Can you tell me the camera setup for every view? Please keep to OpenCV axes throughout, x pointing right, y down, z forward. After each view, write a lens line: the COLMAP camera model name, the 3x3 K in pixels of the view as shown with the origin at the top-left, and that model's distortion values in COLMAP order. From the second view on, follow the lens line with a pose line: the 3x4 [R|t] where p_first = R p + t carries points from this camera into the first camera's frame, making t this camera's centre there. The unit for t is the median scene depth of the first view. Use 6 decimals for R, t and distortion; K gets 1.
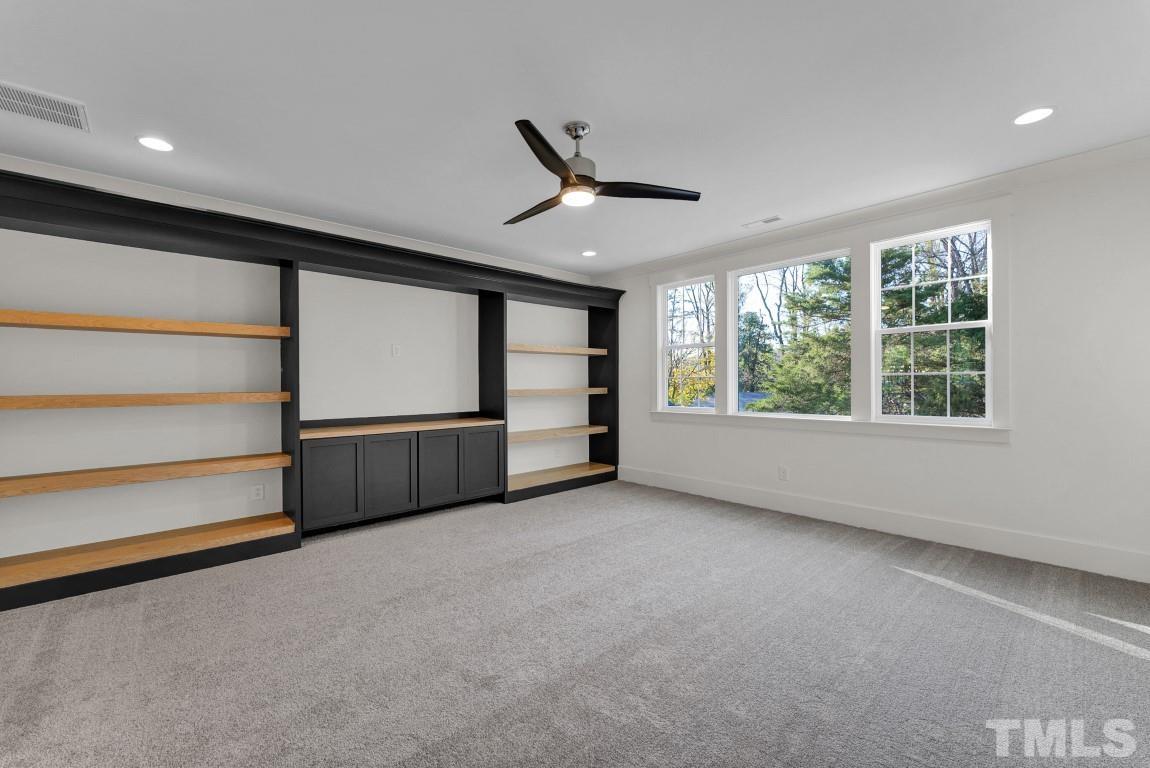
lens RADIAL K [[455.9, 0, 572.3], [0, 455.9, 382.9], [0, 0, 1]] dist [0.000922, -0.000259]
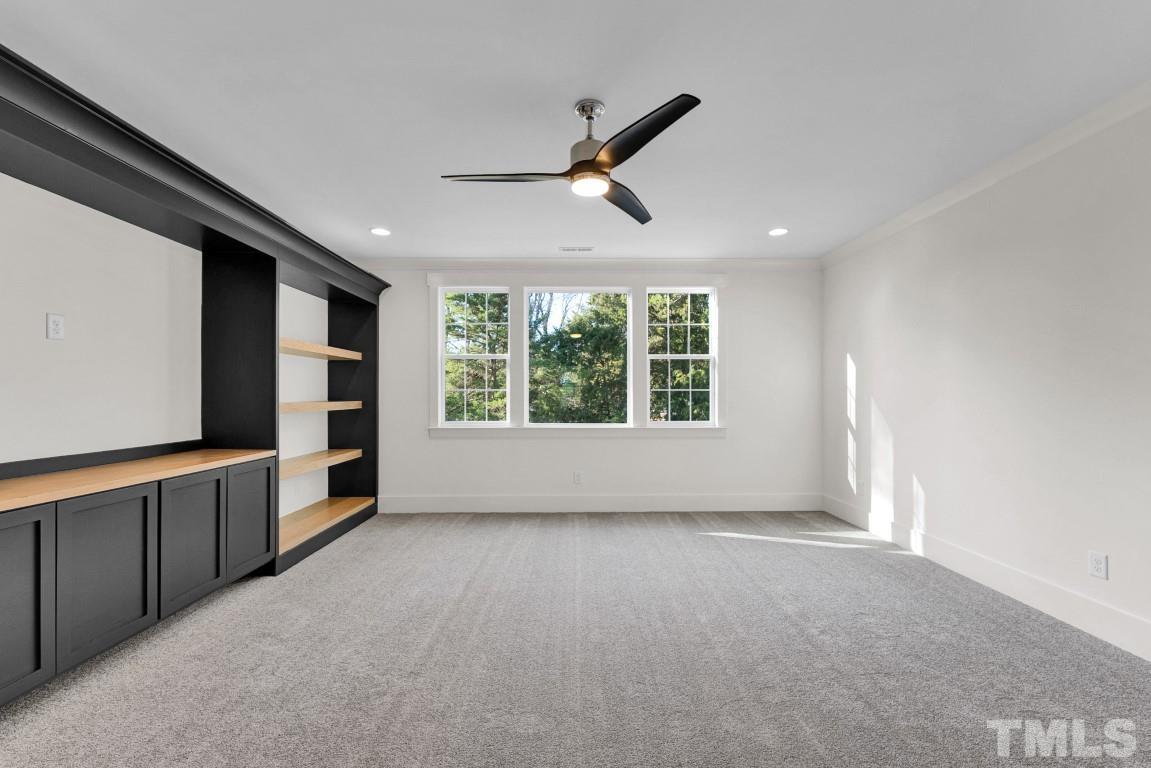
lens RADIAL K [[472.1, 0, 570.8], [0, 472.1, 390.2], [0, 0, 1]] dist [0.000671, -0.000705]
pose [[0.672466, 0.014563, 0.739985, -0.402856], [-0.005796, 0.999879, -0.014410, 0.002615], [-0.740106, 0.005401, 0.672469, 0.236527]]
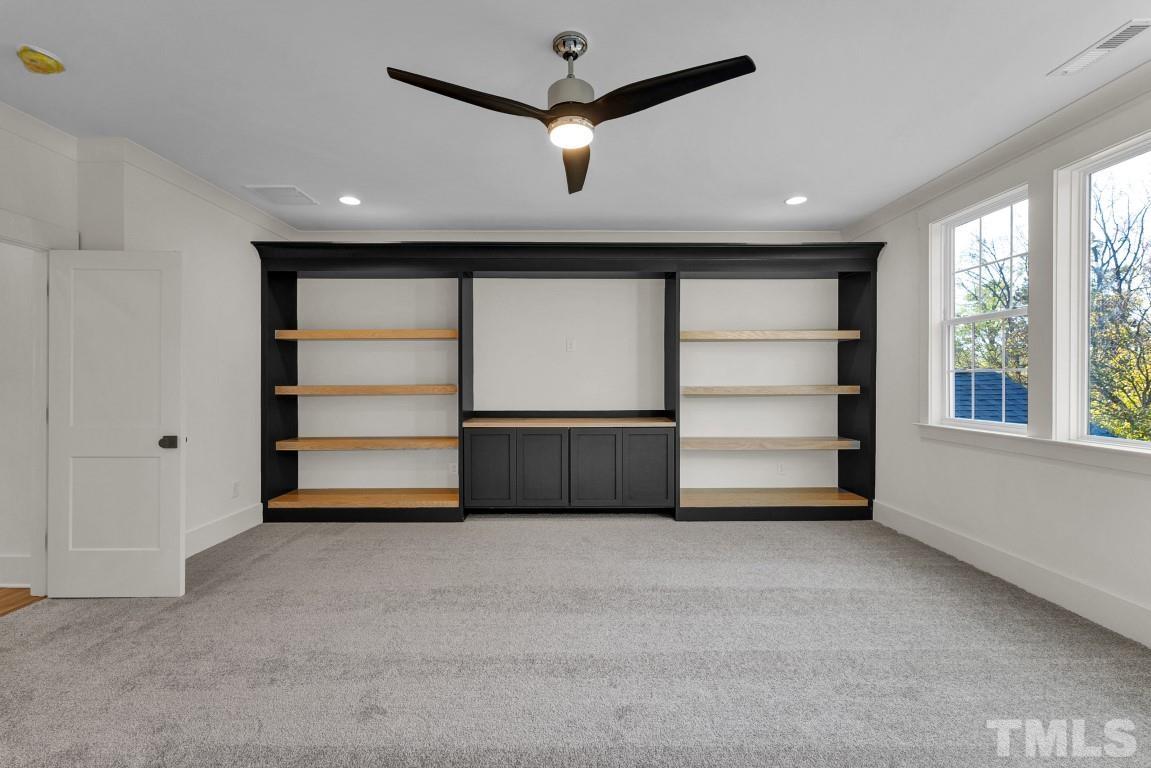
lens RADIAL K [[466.5, 0, 577.2], [0, 466.5, 377.8], [0, 0, 1]] dist [0.000176, -0.000250]
pose [[0.750220, 0.003149, -0.661181, 0.311582], [-0.001832, 0.999995, 0.002684, -0.003271], [0.661186, -0.000803, 0.750222, 0.247206]]
